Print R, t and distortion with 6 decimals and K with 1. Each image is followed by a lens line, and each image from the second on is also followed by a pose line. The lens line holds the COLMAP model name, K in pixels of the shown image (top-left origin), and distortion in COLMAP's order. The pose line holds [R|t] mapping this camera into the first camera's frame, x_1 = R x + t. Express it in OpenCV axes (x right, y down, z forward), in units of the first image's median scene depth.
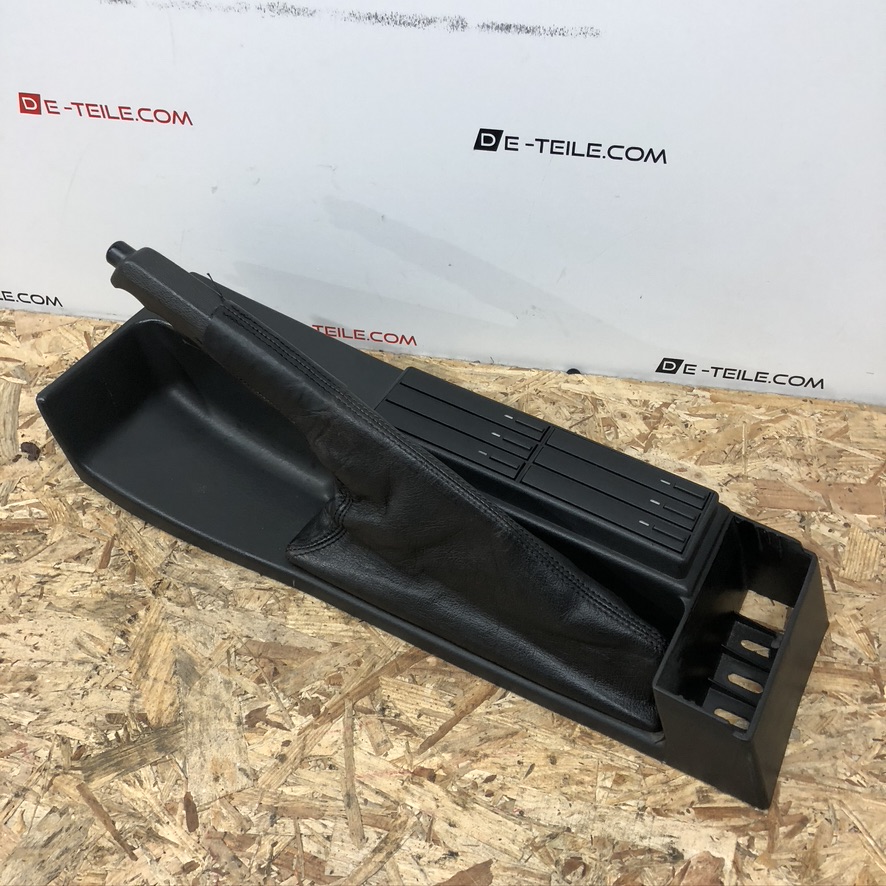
lens RADIAL K [[948.9, 0, 446.4], [0, 948.9, 436.0], [0, 0, 1]] dist [0.007740, 0.000000]
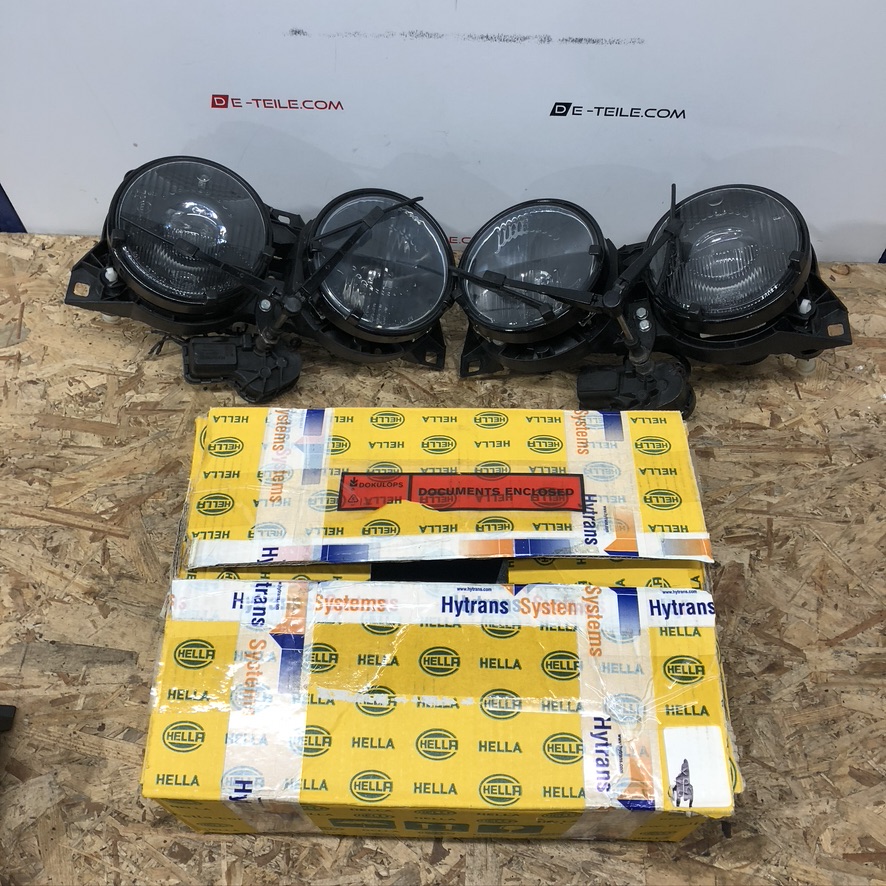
lens RADIAL K [[948.9, 0, 442.6], [0, 948.9, 432.8], [0, 0, 1]] dist [0.007740, 0.000000]
pose [[0.993655, -0.099188, 0.053021, -0.286347], [0.085163, 0.971471, 0.221340, -0.193559], [-0.073463, -0.215420, 0.973754, -0.530971]]
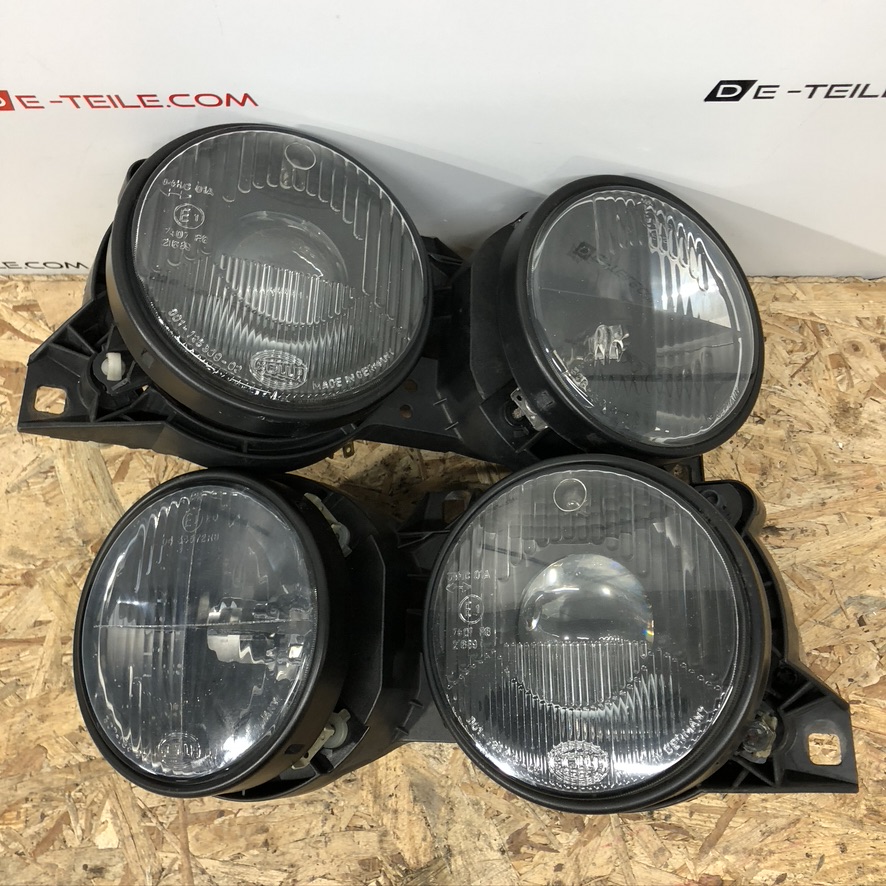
lens RADIAL K [[948.9, 0, 448.4], [0, 948.9, 404.4], [0, 0, 1]] dist [0.007740, 0.000000]
pose [[0.988833, -0.148879, -0.006735, -0.194457], [0.133239, 0.862907, 0.487482, -0.528294], [-0.066764, -0.482936, 0.873107, 0.389461]]
